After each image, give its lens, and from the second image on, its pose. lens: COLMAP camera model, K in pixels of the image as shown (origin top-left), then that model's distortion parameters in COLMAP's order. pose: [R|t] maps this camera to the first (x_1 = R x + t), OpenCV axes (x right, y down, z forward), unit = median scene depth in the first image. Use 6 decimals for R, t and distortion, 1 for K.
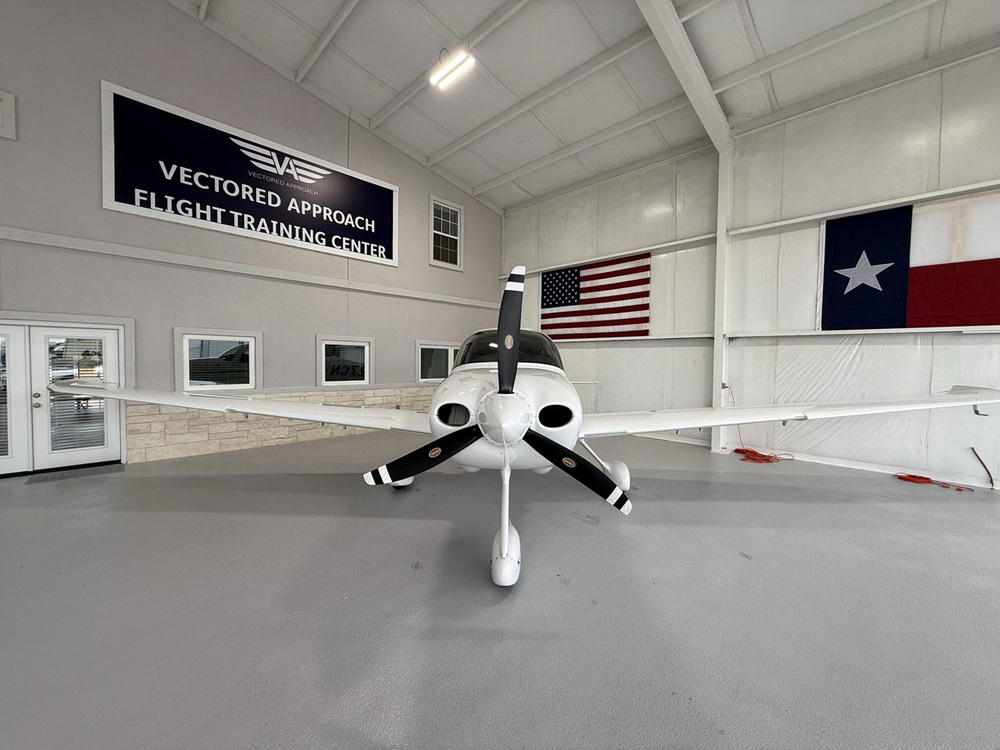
lens RADIAL K [[398.3, 0, 500.3], [0, 398.3, 374.2], [0, 0, 1]] dist [0.002034, -0.000355]
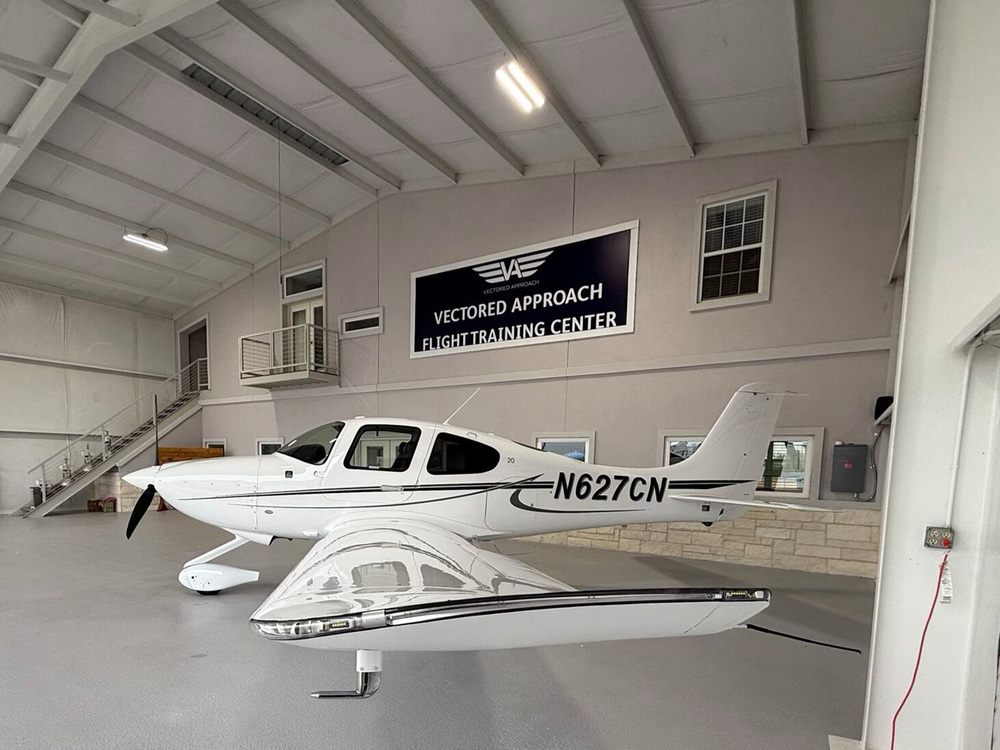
lens RADIAL K [[561.9, 0, 437.3], [0, 561.9, 511.6], [0, 0, 1]] dist [-0.001477, 0.004385]
pose [[0.150682, 0.079707, -0.985364, 0.892553], [-0.046562, 0.996210, 0.073464, 0.000342], [0.987485, 0.034811, 0.153822, 0.604537]]
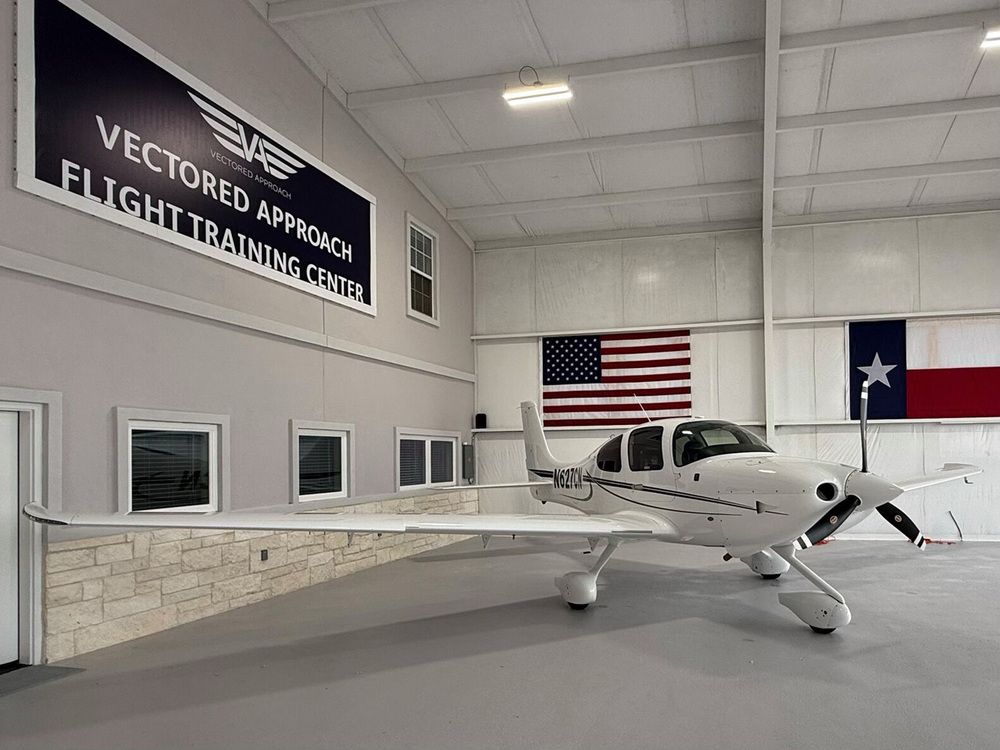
lens RADIAL K [[642.9, 0, 638.1], [0, 642.9, 445.0], [0, 0, 1]] dist [0.008328, -0.003075]
pose [[0.830128, -0.015792, 0.557350, -0.601924], [0.043927, 0.998344, -0.037138, 0.000359], [-0.555840, 0.055312, 0.829447, -0.133697]]
